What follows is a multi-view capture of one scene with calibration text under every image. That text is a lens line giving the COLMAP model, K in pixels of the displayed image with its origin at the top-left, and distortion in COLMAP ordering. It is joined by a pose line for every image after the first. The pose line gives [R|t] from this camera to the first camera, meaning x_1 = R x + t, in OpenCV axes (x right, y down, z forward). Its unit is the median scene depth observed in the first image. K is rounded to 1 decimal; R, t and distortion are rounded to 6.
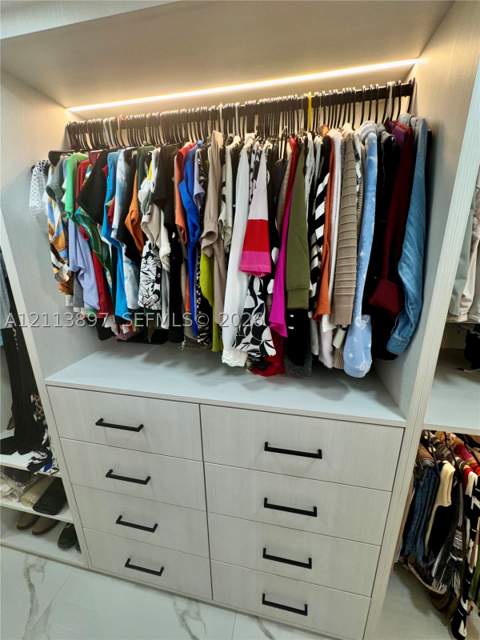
lens RADIAL K [[257.1, 0, 242.3], [0, 257.1, 319.3], [0, 0, 1]] dist [-0.003571, 0.000313]
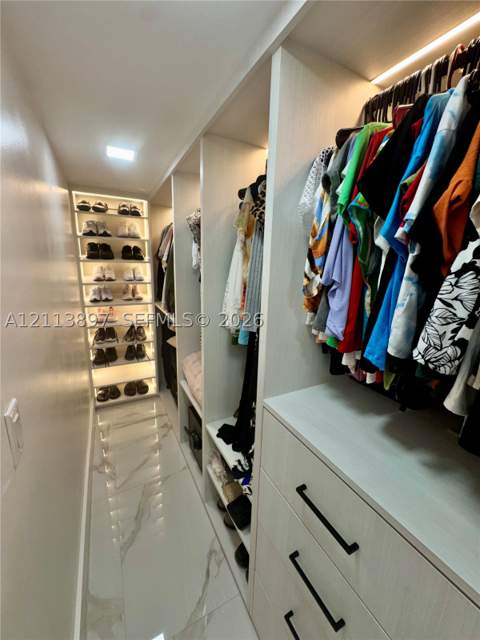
lens RADIAL K [[257.1, 0, 238.6], [0, 257.1, 321.7], [0, 0, 1]] dist [-0.003571, 0.000313]
pose [[0.628778, 0.209377, -0.748865, -0.236564], [-0.246212, 0.967122, 0.063670, -0.070367], [0.737576, 0.144345, 0.659657, 0.341260]]
